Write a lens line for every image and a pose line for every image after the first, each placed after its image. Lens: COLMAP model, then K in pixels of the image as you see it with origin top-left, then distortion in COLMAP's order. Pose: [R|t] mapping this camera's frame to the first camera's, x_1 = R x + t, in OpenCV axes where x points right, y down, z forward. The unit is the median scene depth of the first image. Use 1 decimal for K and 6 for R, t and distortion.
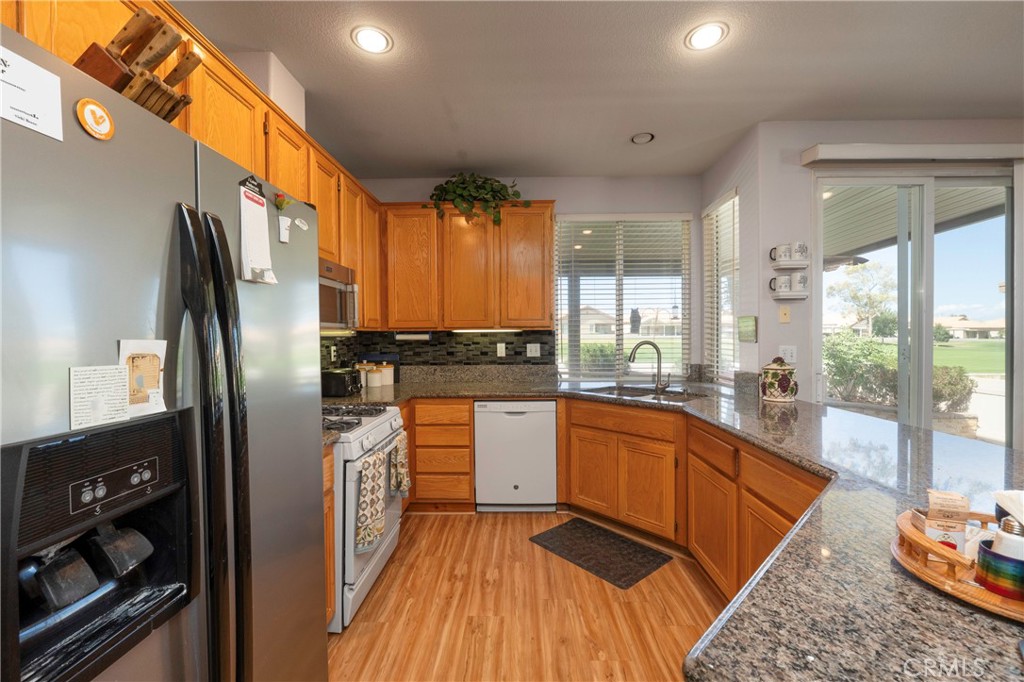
lens RADIAL K [[429.9, 0, 512.0], [0, 429.9, 341.0], [0, 0, 1]] dist [-0.003065, 0.000241]
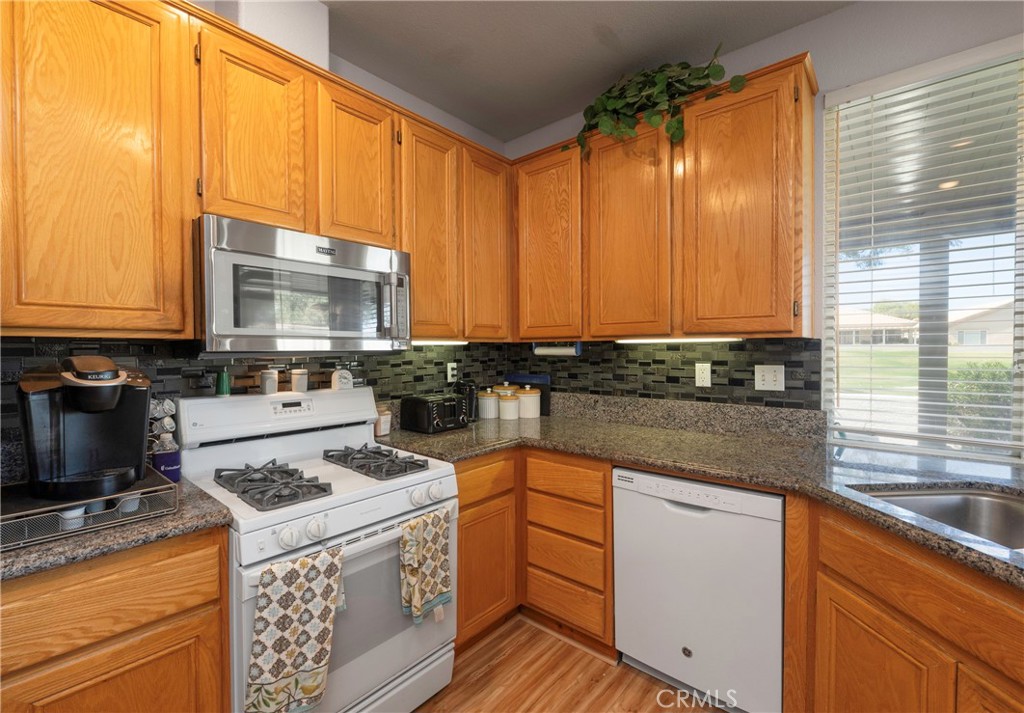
lens RADIAL K [[443.3, 0, 504.1], [0, 443.3, 358.0], [0, 0, 1]] dist [-0.008790, -0.000252]
pose [[0.768867, 0.014628, -0.639242, 0.151531], [-0.008180, 0.999881, 0.013042, -0.006811], [0.639357, -0.004798, 0.768895, 0.421334]]
